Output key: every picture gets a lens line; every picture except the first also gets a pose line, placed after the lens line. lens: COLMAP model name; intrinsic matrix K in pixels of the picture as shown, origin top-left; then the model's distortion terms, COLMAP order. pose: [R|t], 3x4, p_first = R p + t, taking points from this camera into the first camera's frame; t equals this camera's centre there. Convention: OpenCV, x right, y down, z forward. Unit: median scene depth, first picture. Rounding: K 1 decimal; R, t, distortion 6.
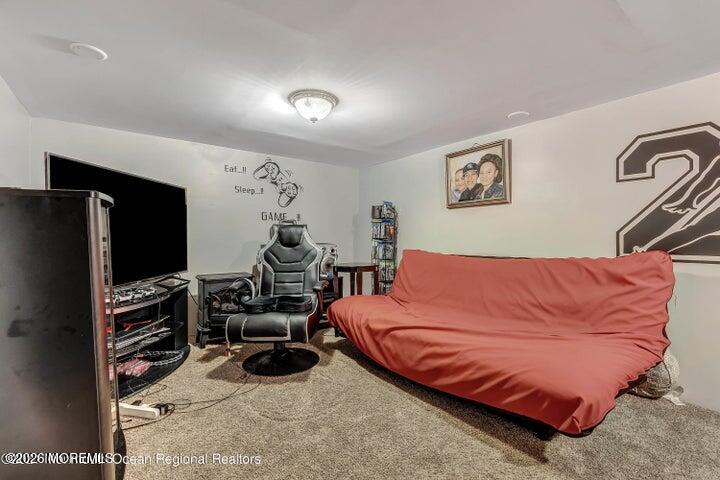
lens RADIAL K [[322.5, 0, 361.8], [0, 322.5, 240.5], [0, 0, 1]] dist [-0.008070, 0.000284]
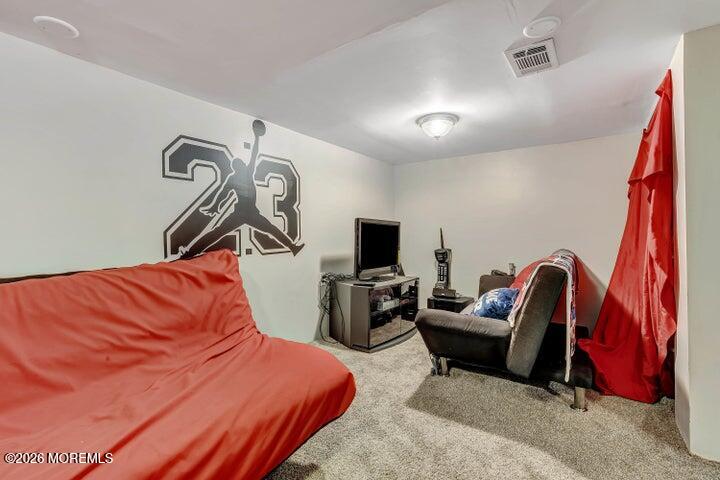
lens RADIAL K [[335.8, 0, 360.0], [0, 335.8, 240.0], [0, 0, 1]] dist [-0.001431, -0.000025]
pose [[-0.301831, -0.011657, 0.953290, -0.299779], [0.024811, 0.999491, 0.020078, -0.009747], [-0.953039, 0.029712, -0.301388, 0.802467]]
